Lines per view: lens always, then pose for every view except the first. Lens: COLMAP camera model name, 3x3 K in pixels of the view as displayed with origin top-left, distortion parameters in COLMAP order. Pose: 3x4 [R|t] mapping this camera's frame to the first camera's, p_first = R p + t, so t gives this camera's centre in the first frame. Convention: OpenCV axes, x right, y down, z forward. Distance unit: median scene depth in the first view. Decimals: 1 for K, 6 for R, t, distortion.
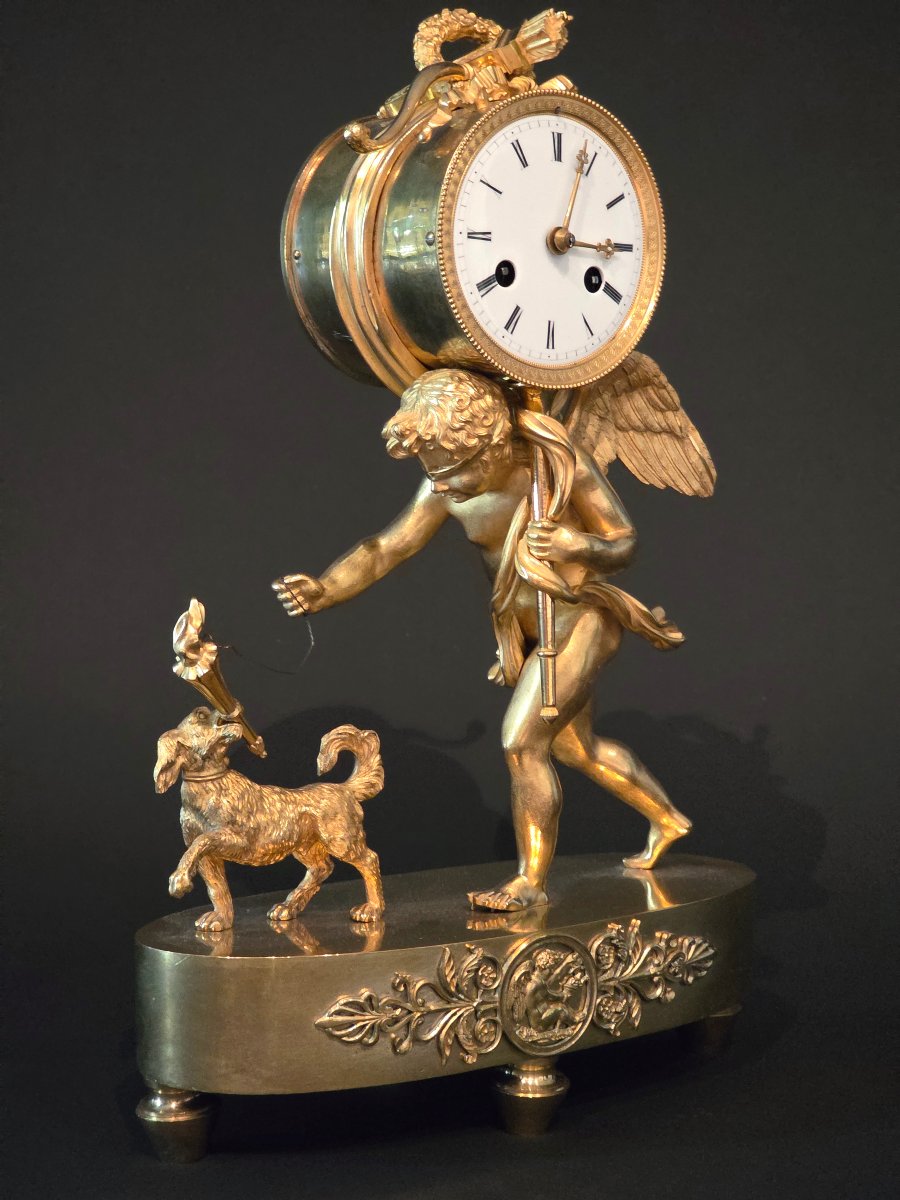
lens RADIAL K [[2390.2, 0, 464.0], [0, 2390.2, 588.4], [0, 0, 1]] dist [-0.802312, 13.019985]
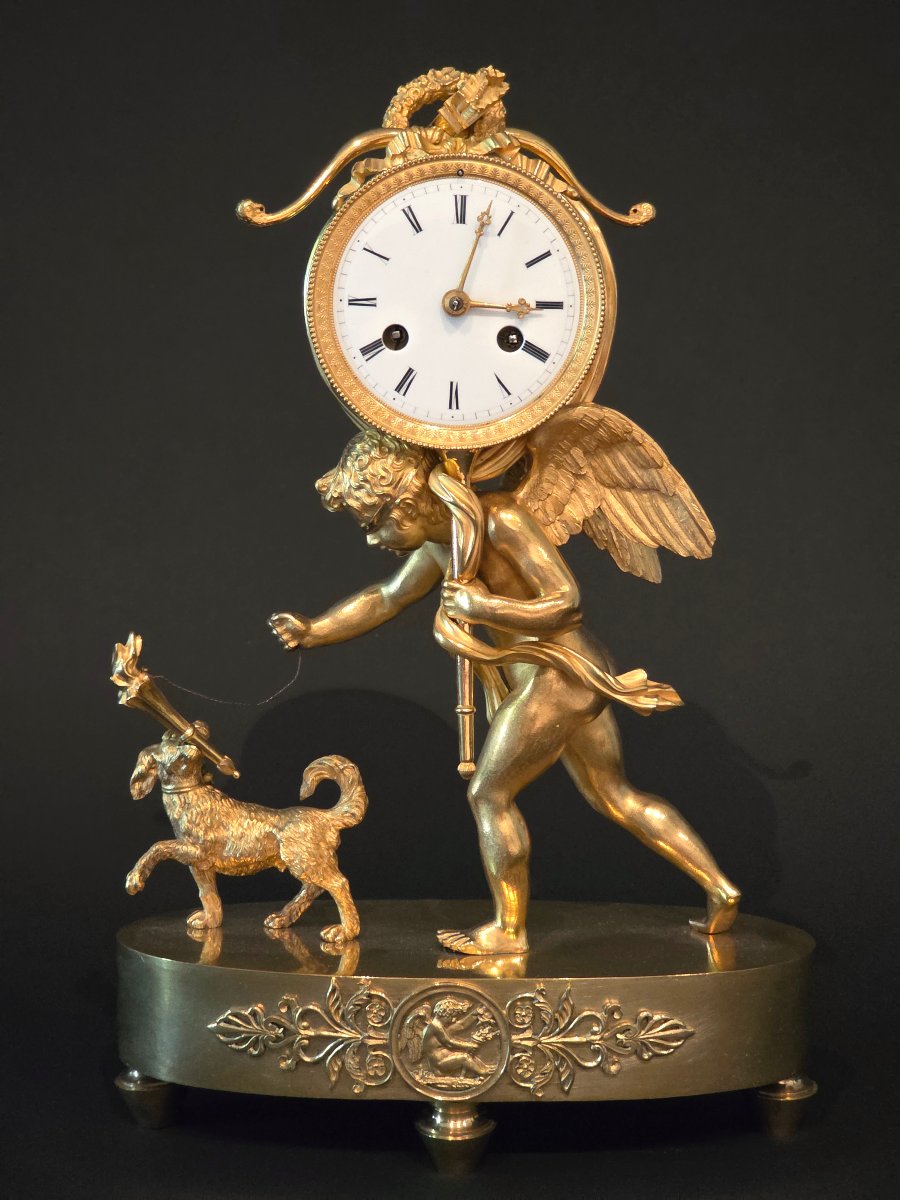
lens RADIAL K [[2390.2, 0, 464.0], [0, 2390.2, 588.4], [0, 0, 1]] dist [-0.802312, 13.019985]
pose [[0.792115, 0.070744, -0.606258, 0.646227], [-0.045212, 0.997332, 0.057306, -0.082125], [0.608694, -0.017983, 0.793201, 0.197637]]
